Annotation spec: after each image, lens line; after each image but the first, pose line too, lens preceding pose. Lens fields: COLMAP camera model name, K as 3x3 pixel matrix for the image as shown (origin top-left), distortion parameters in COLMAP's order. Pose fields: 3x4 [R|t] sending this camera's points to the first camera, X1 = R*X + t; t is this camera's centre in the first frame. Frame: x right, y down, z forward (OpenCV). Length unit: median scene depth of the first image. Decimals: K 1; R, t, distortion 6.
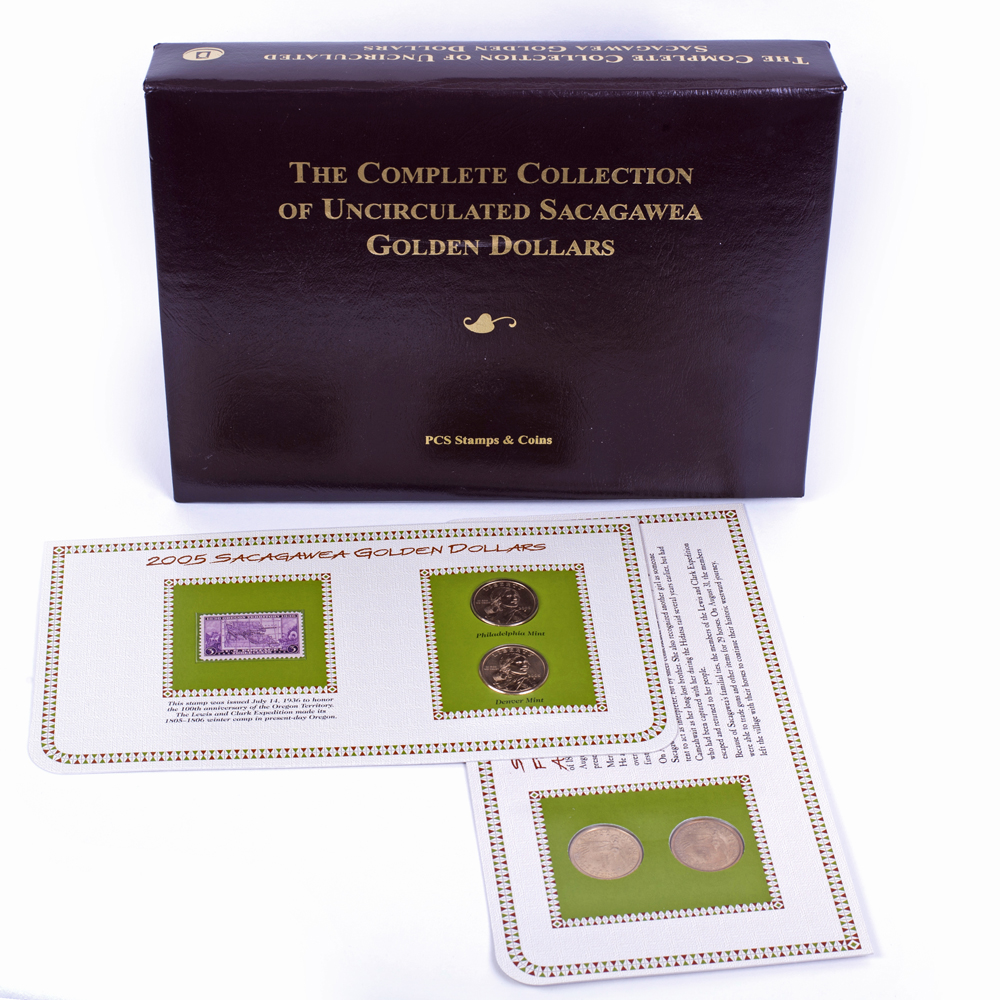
lens RADIAL K [[2499.4, 0, 499.7], [0, 2499.4, 499.1], [0, 0, 1]] dist [-0.112138, 0.000000]
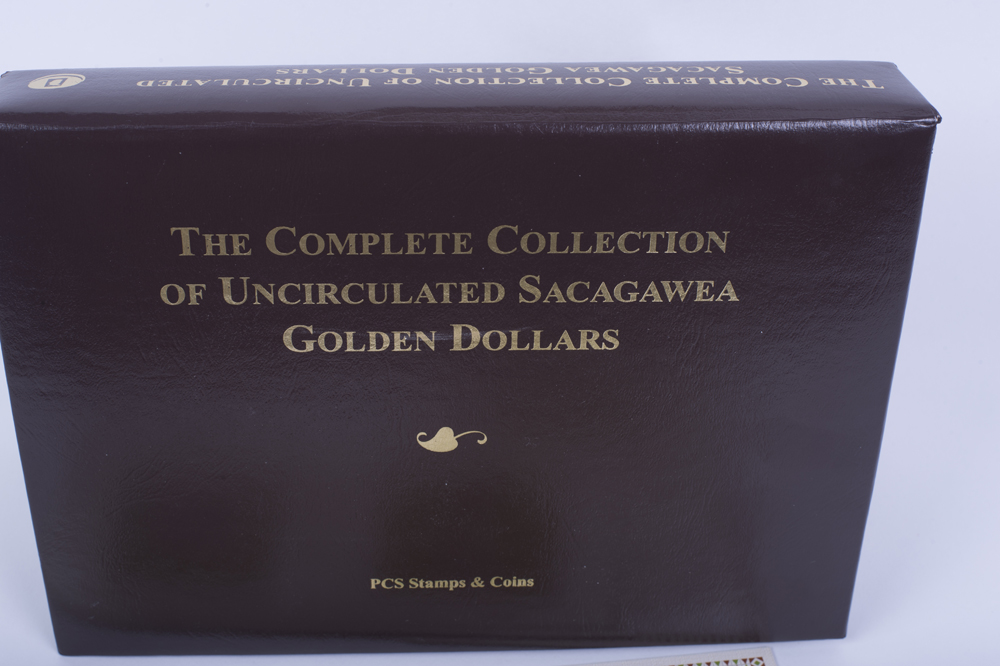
lens RADIAL K [[1451.2, 0, 498.5], [0, 1451.2, 335.1], [0, 0, 1]] dist [-0.121961, 0.000000]
pose [[0.999714, -0.009076, 0.022108, 0.000790], [0.010393, 0.998129, -0.060248, -0.077362], [-0.021519, 0.060460, 0.997939, 0.579041]]
